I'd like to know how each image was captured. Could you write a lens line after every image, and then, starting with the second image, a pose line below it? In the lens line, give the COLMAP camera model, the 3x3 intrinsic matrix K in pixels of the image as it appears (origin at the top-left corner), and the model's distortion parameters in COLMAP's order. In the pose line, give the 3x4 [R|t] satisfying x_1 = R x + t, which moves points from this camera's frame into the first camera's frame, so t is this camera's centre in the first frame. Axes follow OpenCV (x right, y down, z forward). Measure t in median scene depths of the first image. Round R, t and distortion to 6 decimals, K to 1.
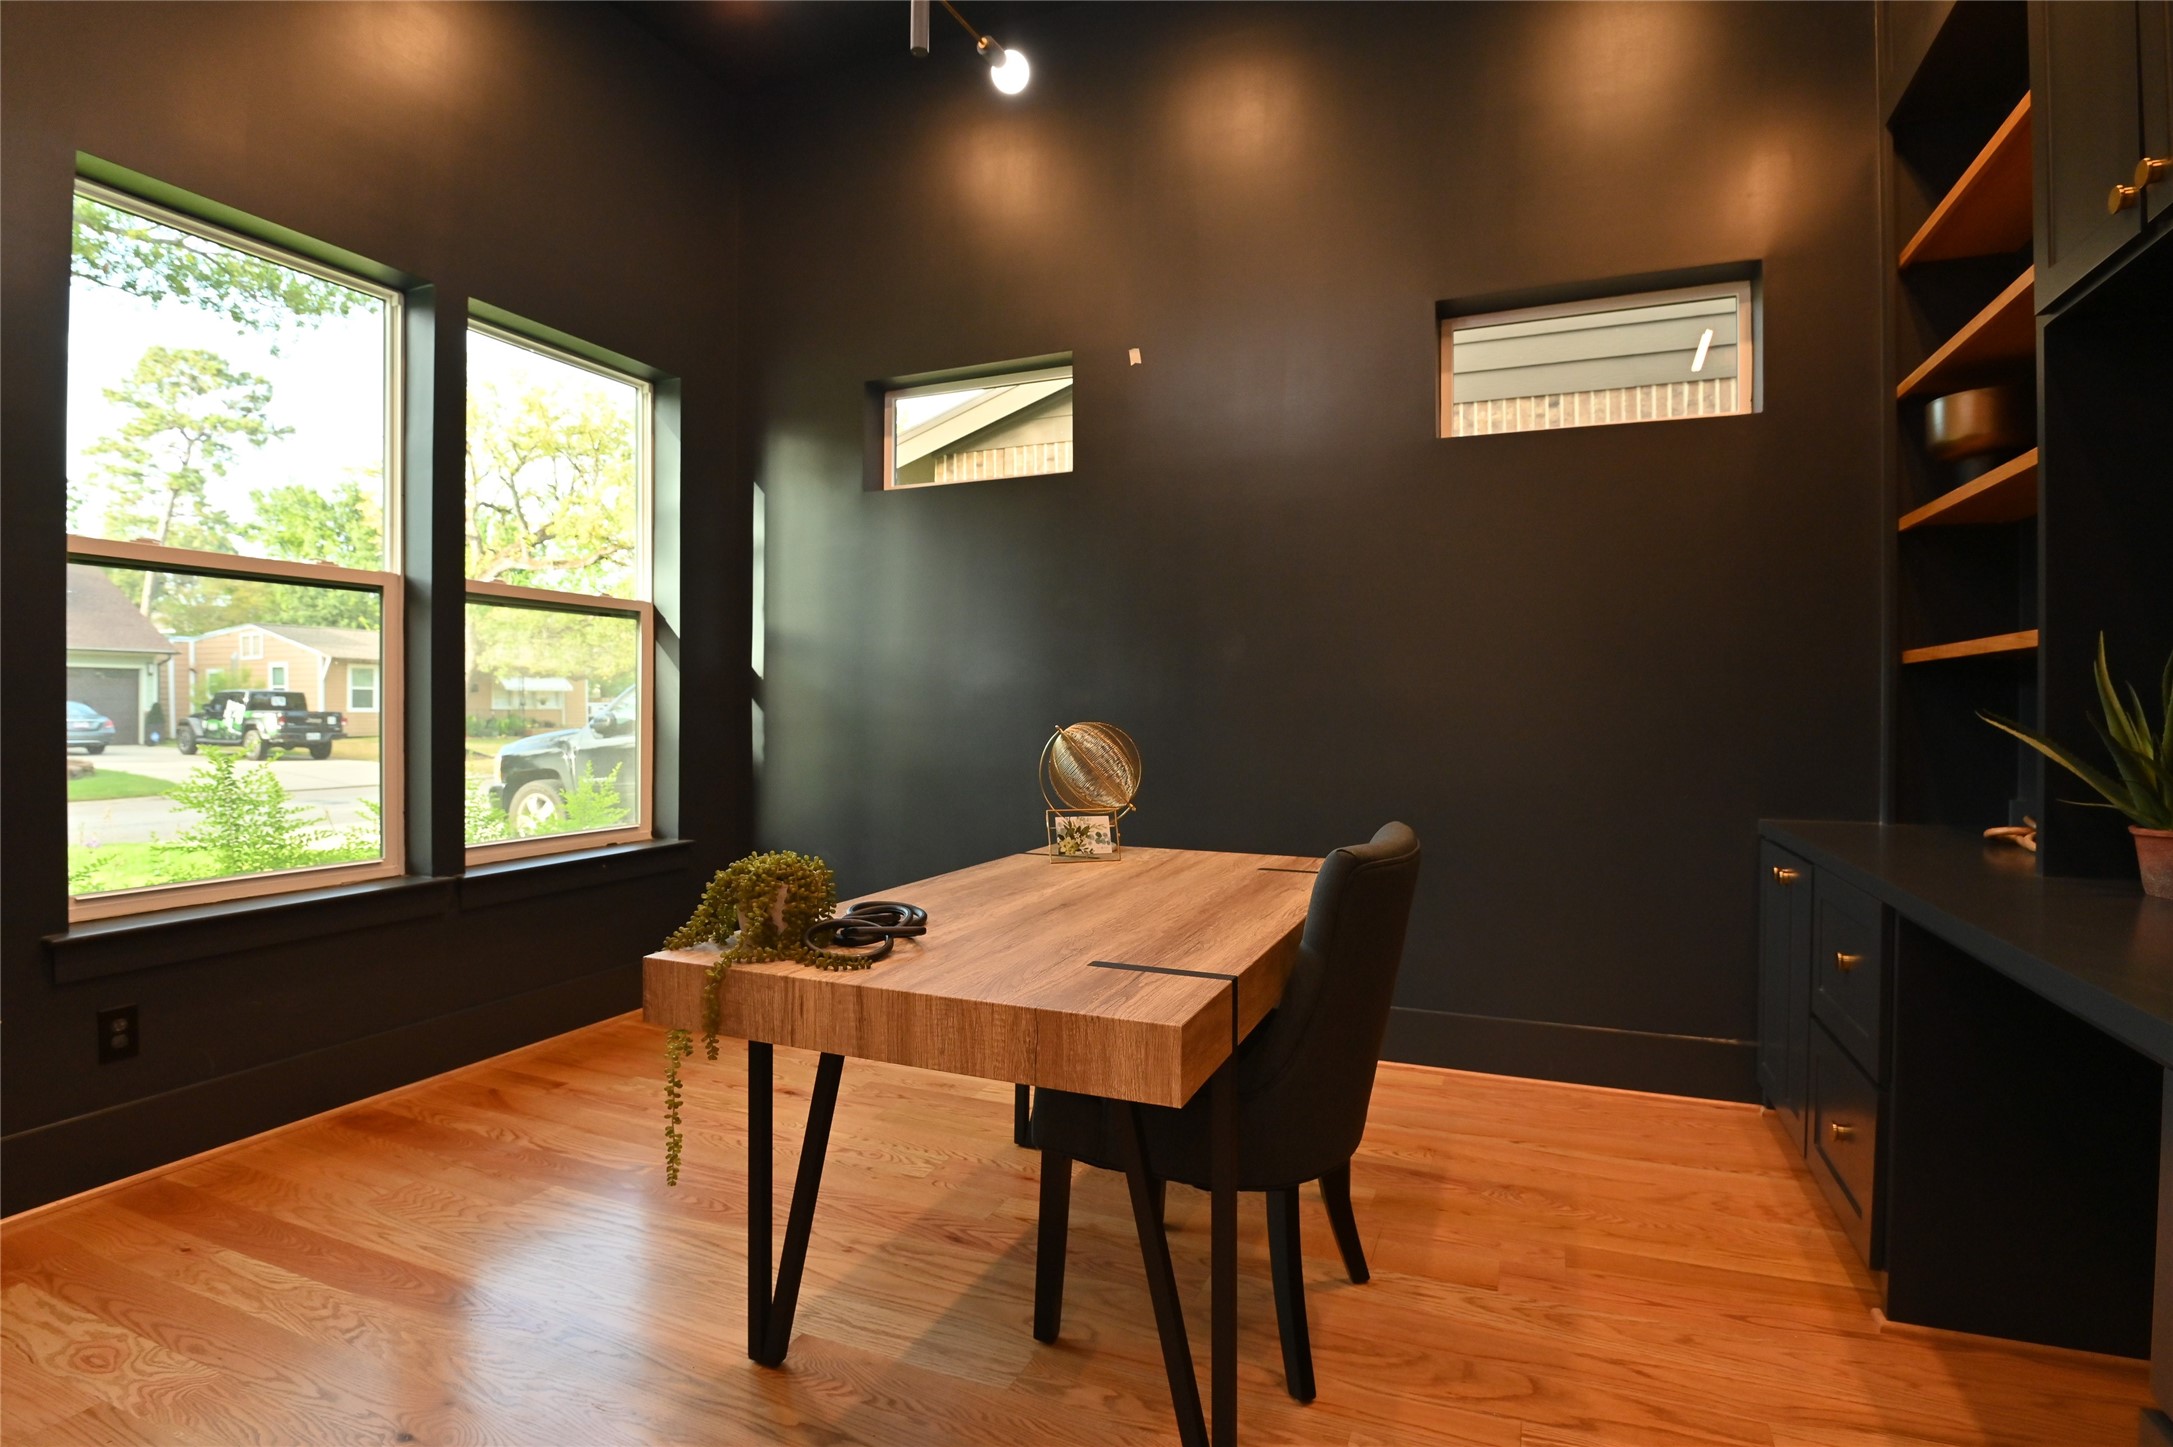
lens RADIAL K [[1066.7, 0, 1092.8], [0, 1066.7, 724.0], [0, 0, 1]] dist [-0.022049, -0.005475]
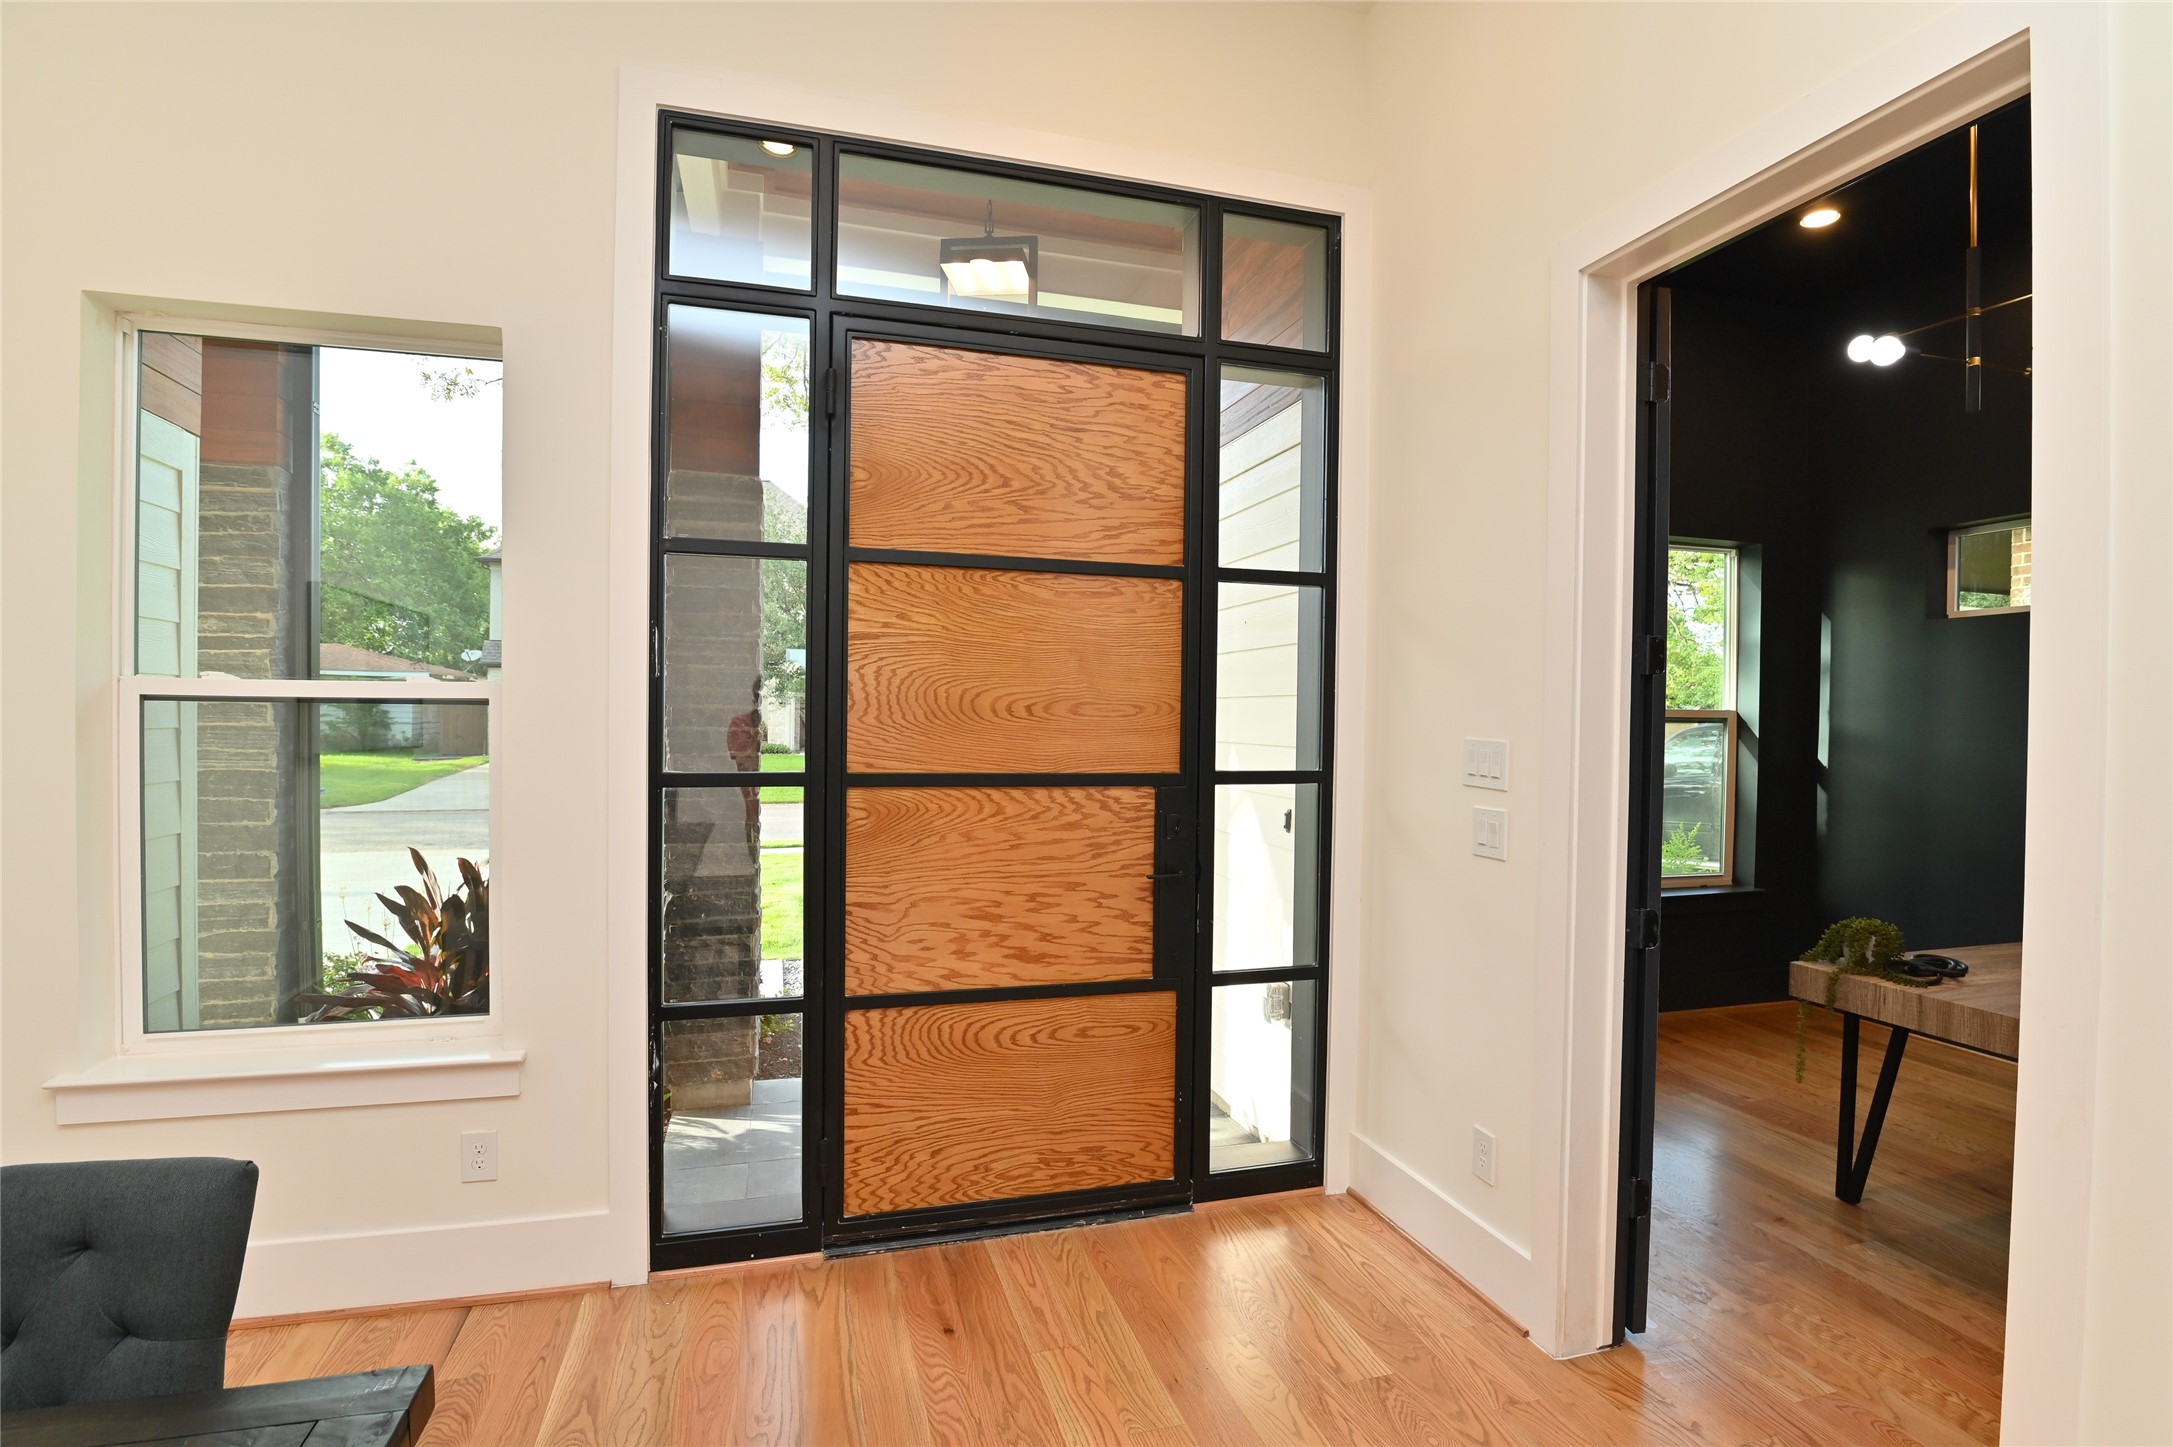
lens RADIAL K [[1066.7, 0, 1102.3], [0, 1066.7, 736.0], [0, 0, 1]] dist [-0.022049, -0.005475]
pose [[0.643611, 0.015997, -0.765185, 0.212351], [-0.019168, 0.999805, 0.004779, -0.159514], [0.765113, 0.011592, 0.643792, -1.060816]]
